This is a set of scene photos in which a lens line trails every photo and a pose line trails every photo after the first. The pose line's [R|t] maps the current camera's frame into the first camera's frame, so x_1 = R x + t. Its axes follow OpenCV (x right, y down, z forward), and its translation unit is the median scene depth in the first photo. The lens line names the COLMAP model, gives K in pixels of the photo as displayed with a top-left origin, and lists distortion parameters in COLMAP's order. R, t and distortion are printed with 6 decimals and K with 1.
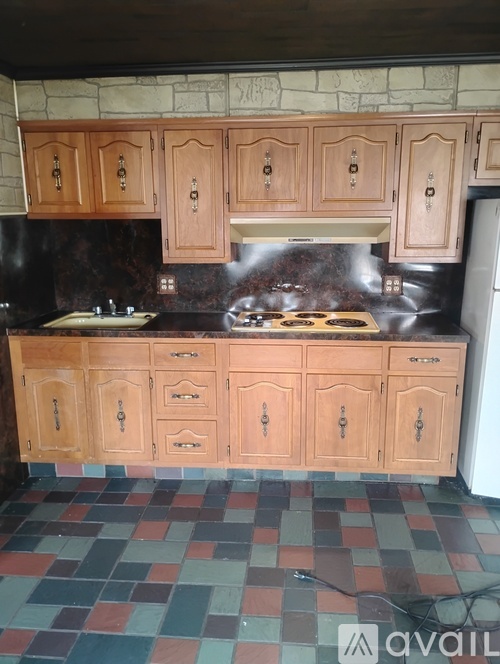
lens RADIAL K [[549.7, 0, 250.0], [0, 549.7, 332.0], [0, 0, 1]] dist [0.063465, -0.087323]
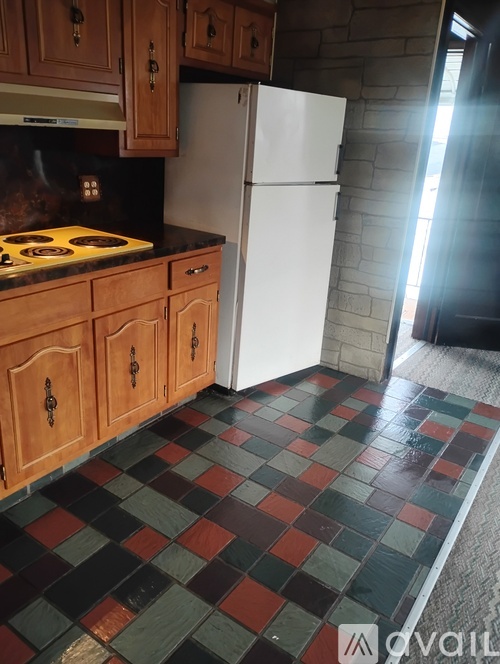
lens RADIAL K [[549.7, 0, 250.0], [0, 549.7, 332.0], [0, 0, 1]] dist [0.063465, -0.087323]
pose [[0.483122, -0.271905, 0.832262, -0.394544], [0.131149, 0.962306, 0.238260, -0.051764], [-0.865675, -0.005958, 0.500571, 0.460938]]
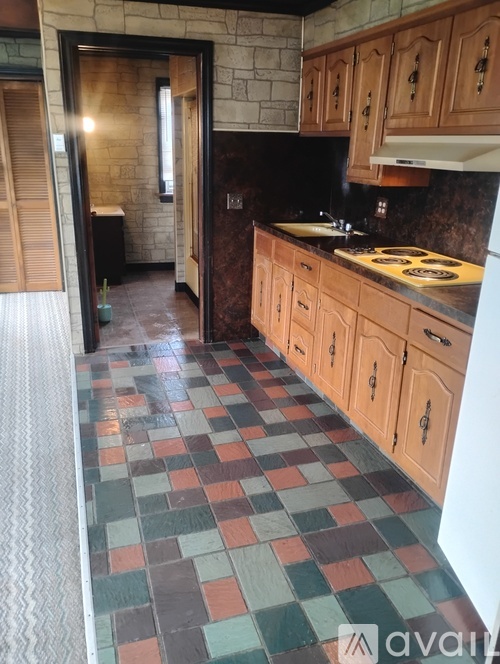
lens RADIAL K [[549.7, 0, 250.0], [0, 549.7, 332.0], [0, 0, 1]] dist [0.063465, -0.087323]
pose [[0.391460, 0.314825, -0.864664, 0.808097], [-0.228264, 0.943507, 0.240189, -0.071197], [0.891434, 0.103348, 0.441208, 0.442920]]
